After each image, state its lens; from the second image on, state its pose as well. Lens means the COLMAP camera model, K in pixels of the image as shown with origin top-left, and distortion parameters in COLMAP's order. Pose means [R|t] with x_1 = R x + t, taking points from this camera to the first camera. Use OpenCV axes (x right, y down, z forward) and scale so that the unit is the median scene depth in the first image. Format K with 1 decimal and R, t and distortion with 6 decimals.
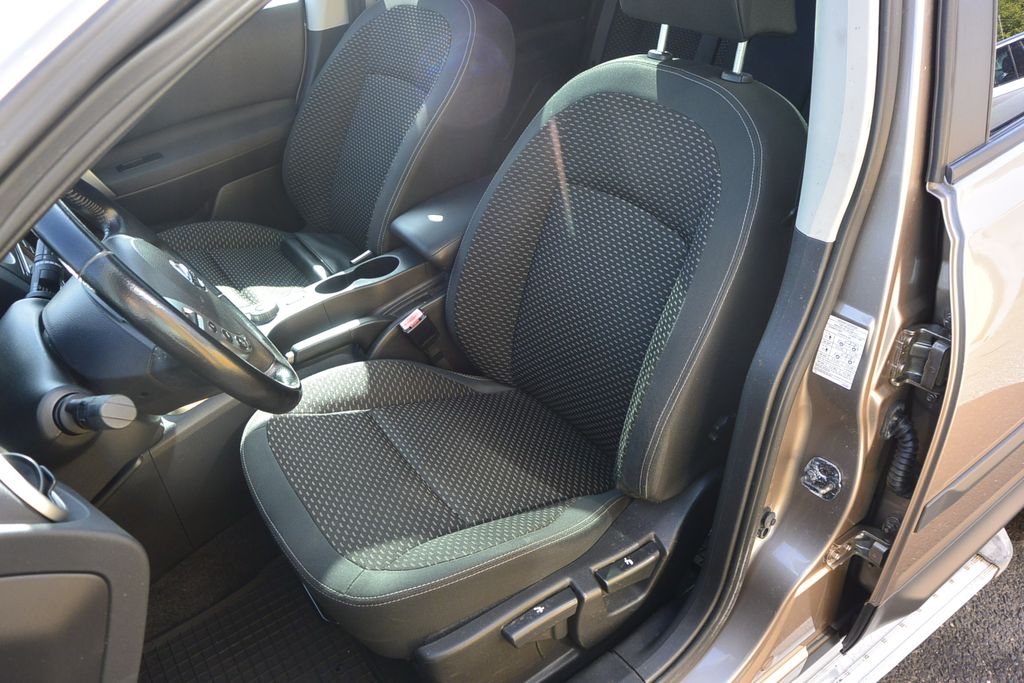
lens RADIAL K [[793.0, 0, 500.5], [0, 793.0, 346.2], [0, 0, 1]] dist [0.003131, 0.006893]
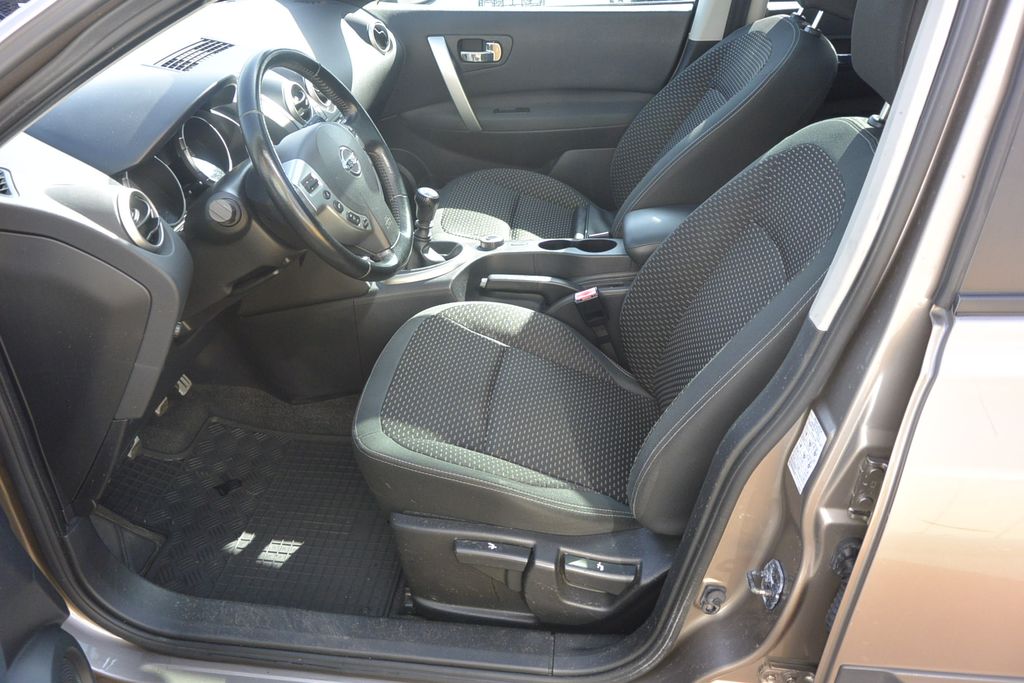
lens RADIAL K [[793.0, 0, 500.5], [0, 793.0, 346.2], [0, 0, 1]] dist [0.003131, 0.006893]
pose [[0.745005, 0.410547, -0.525755, 0.483491], [-0.421965, 0.900484, 0.105231, -0.040643], [0.516636, 0.143453, 0.844102, 0.017742]]
